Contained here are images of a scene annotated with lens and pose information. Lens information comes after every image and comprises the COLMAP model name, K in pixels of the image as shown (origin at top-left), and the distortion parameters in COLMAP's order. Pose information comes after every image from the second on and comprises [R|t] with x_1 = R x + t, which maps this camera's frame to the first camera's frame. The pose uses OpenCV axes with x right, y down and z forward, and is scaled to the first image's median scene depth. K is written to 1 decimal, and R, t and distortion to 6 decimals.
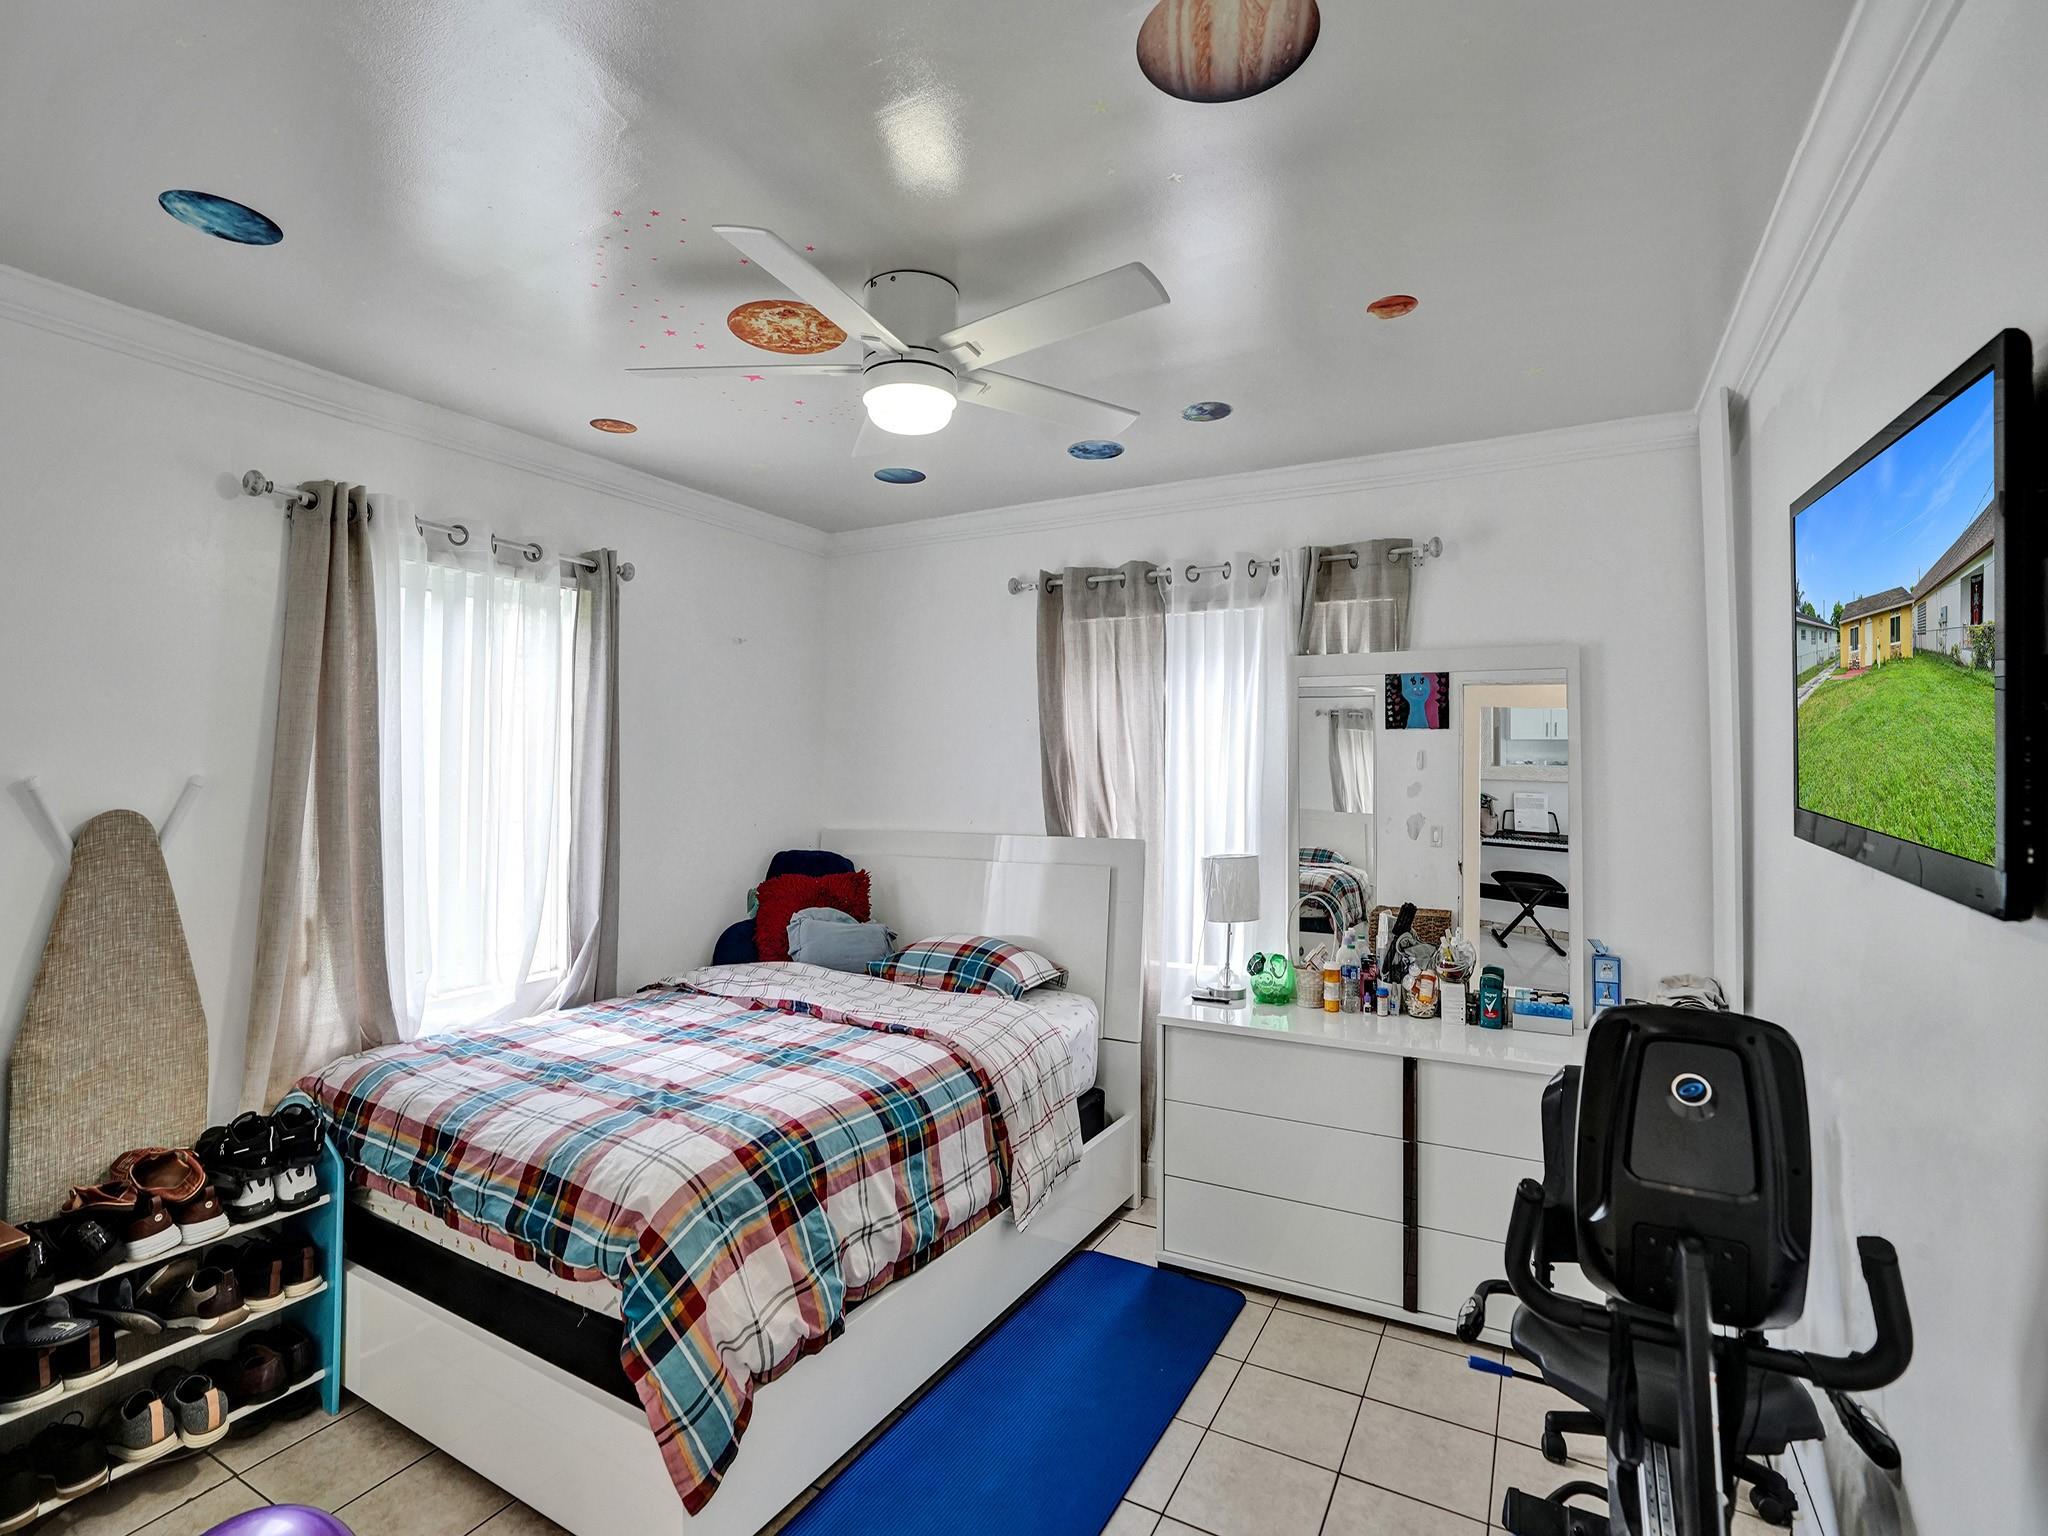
lens RADIAL K [[972.1, 0, 1034.3], [0, 972.1, 755.4], [0, 0, 1]] dist [-0.050582, 0.027880]
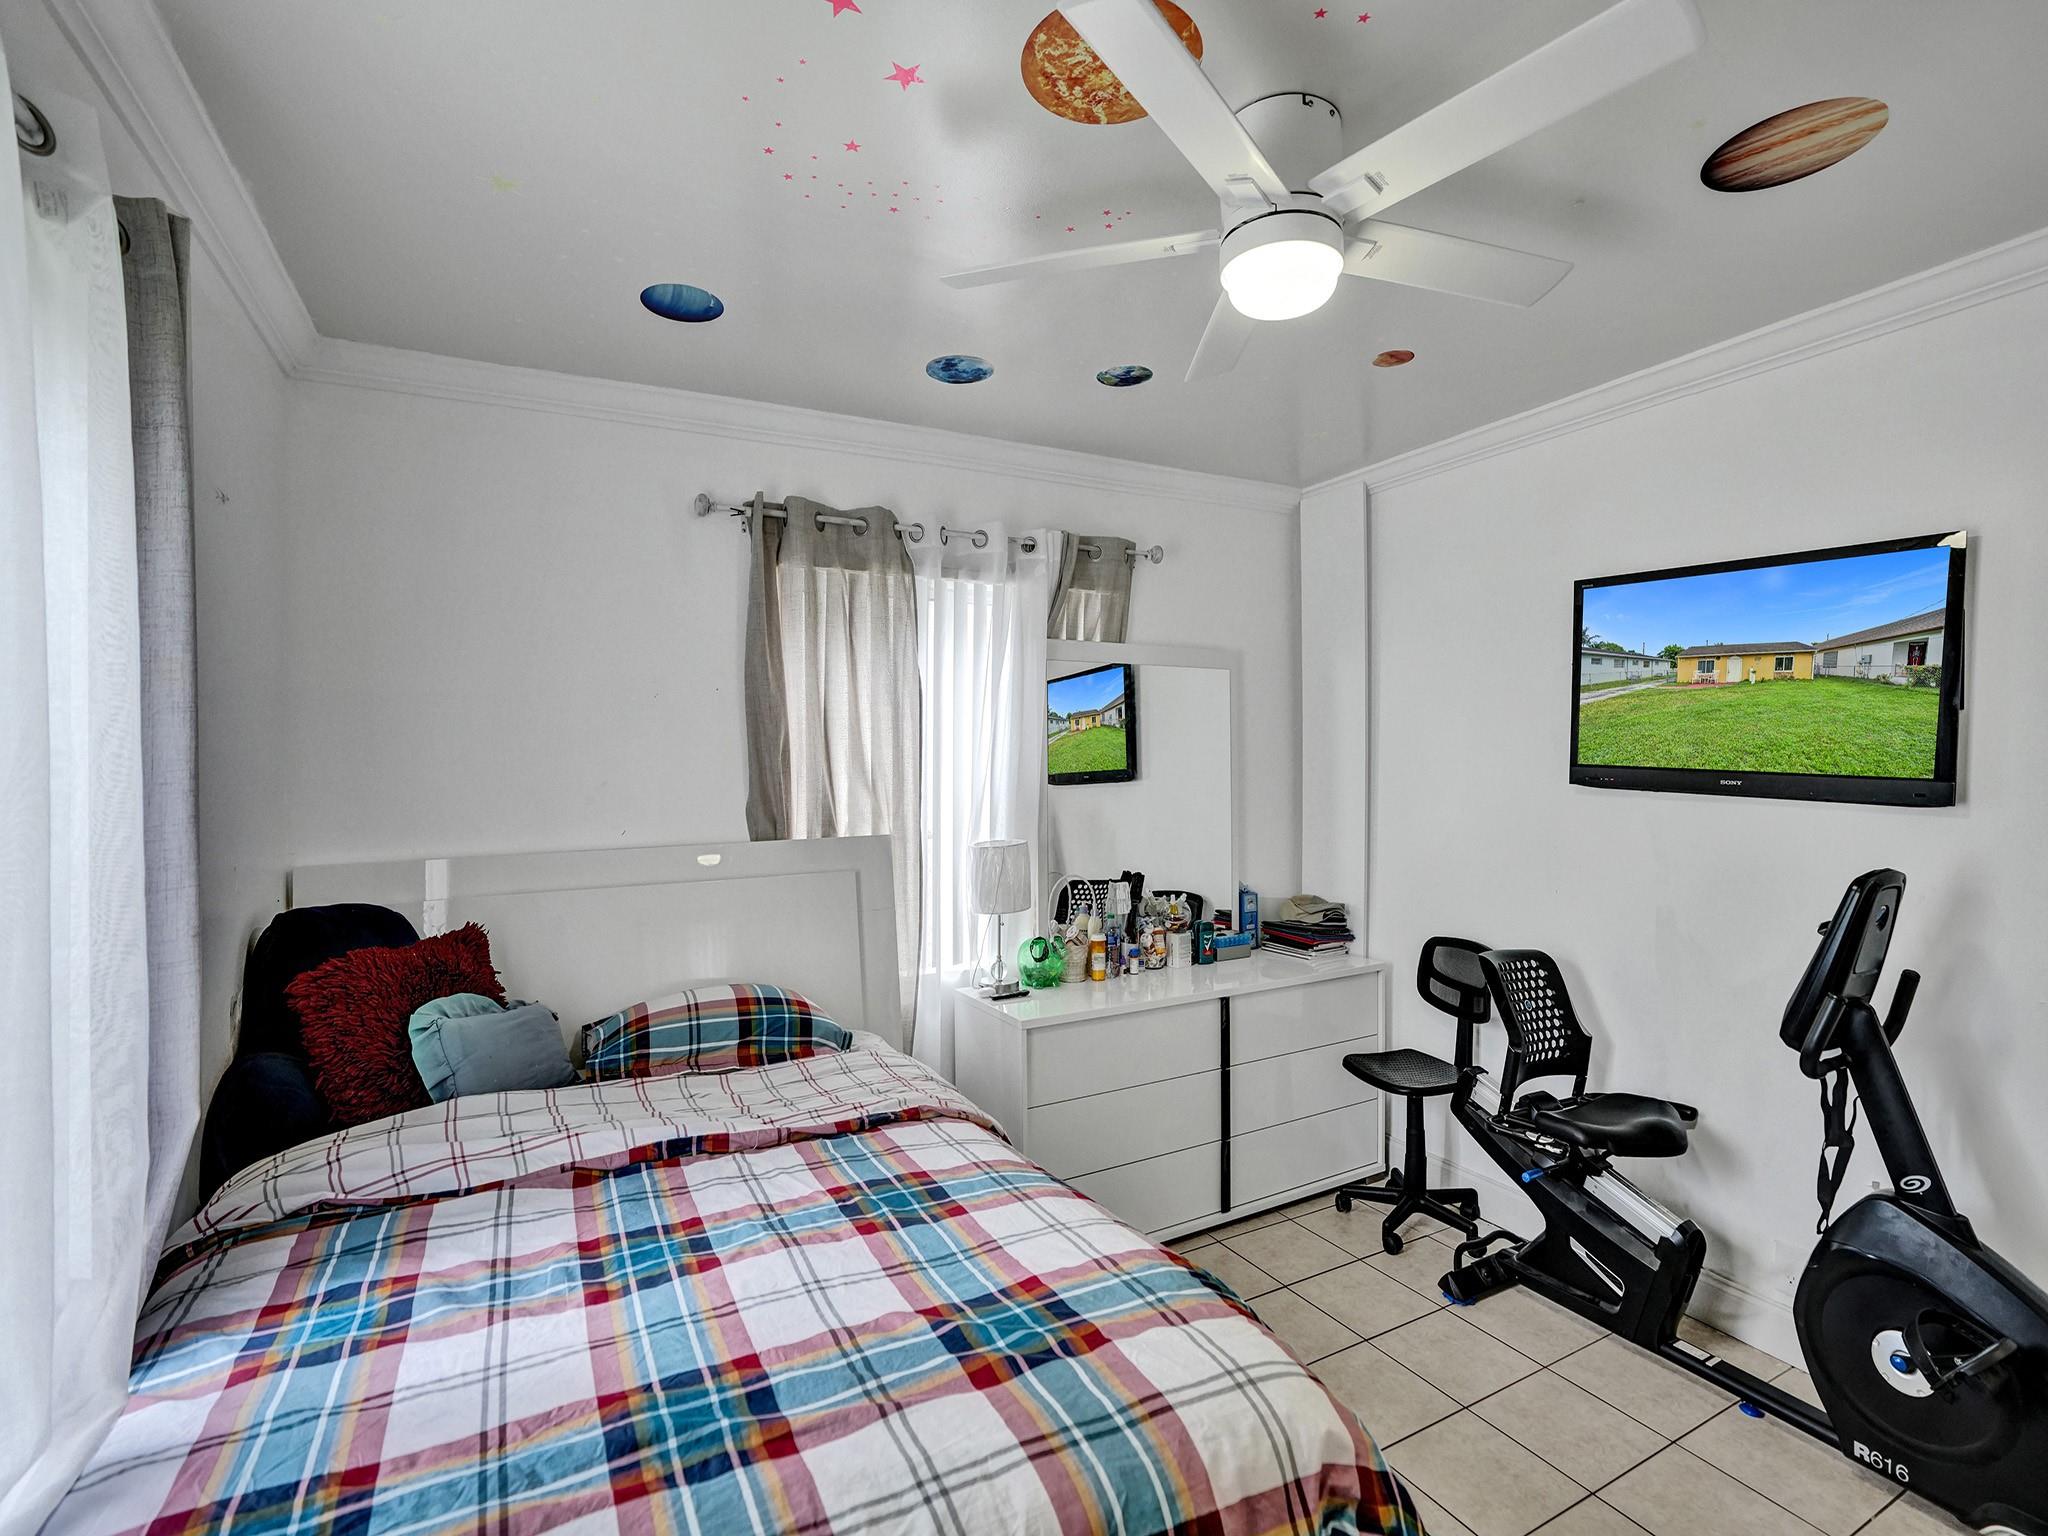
lens RADIAL K [[979.5, 0, 879.6], [0, 979.5, 786.8], [0, 0, 1]] dist [-0.042787, 0.016289]
pose [[0.561956, -0.025490, 0.826774, -0.675635], [0.002488, 0.999573, 0.029126, 0.020710], [-0.827163, -0.014310, 0.561779, 0.574007]]
